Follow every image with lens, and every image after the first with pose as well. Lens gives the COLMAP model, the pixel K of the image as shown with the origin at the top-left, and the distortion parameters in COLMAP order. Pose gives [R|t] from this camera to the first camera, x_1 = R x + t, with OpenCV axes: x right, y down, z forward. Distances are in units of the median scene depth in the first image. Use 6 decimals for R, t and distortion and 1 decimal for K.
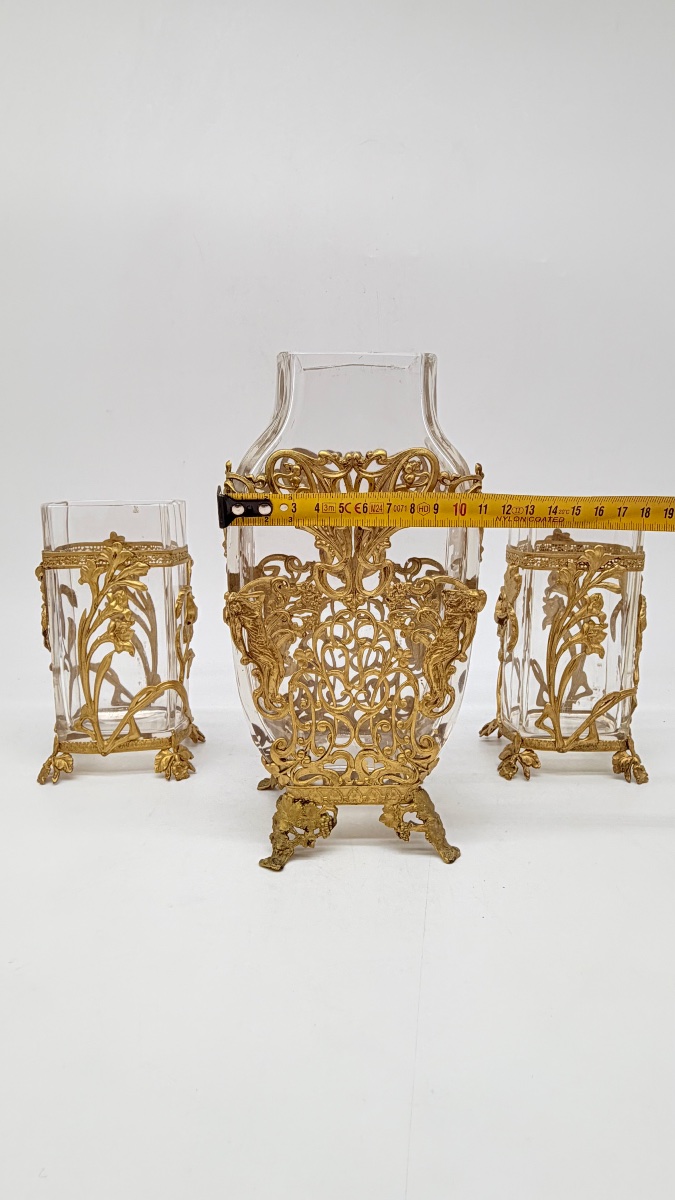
lens RADIAL K [[760.2, 0, 331.9], [0, 760.2, 582.4], [0, 0, 1]] dist [0.005425, 0.001947]
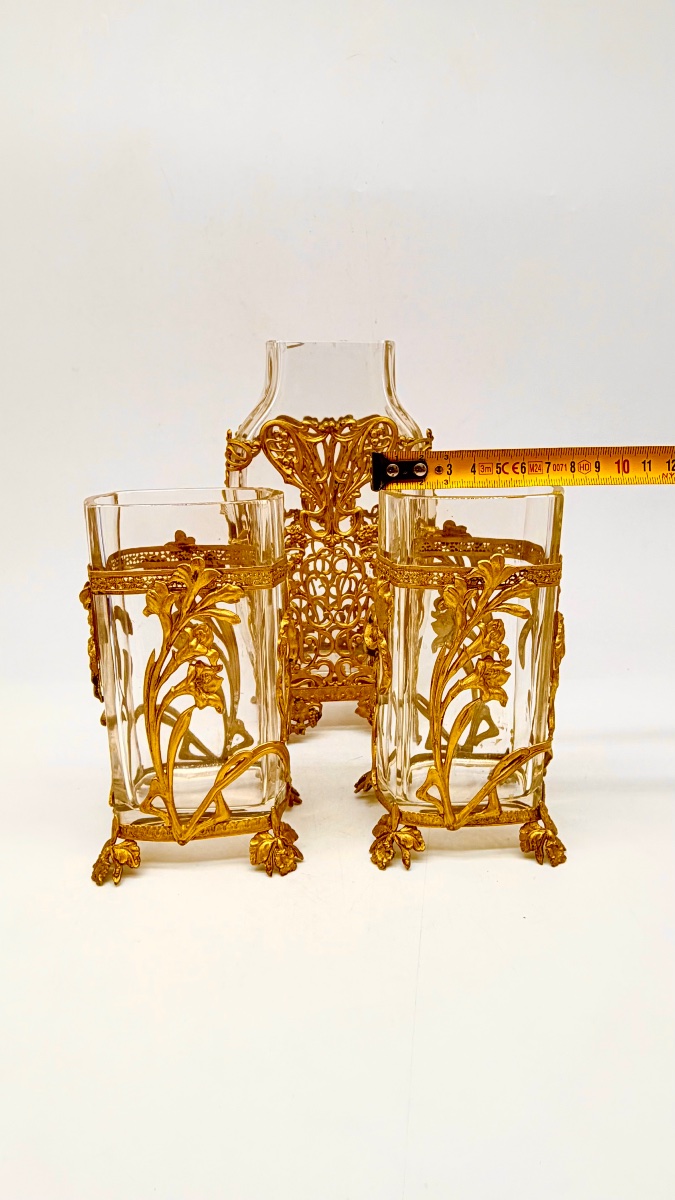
lens RADIAL K [[760.2, 0, 338.5], [0, 760.2, 600.2], [0, 0, 1]] dist [0.005425, 0.001947]
pose [[0.997951, -0.026373, 0.058287, -0.035195], [0.020705, 0.995186, 0.095790, 0.002475], [-0.060533, -0.094387, 0.993694, -0.250365]]
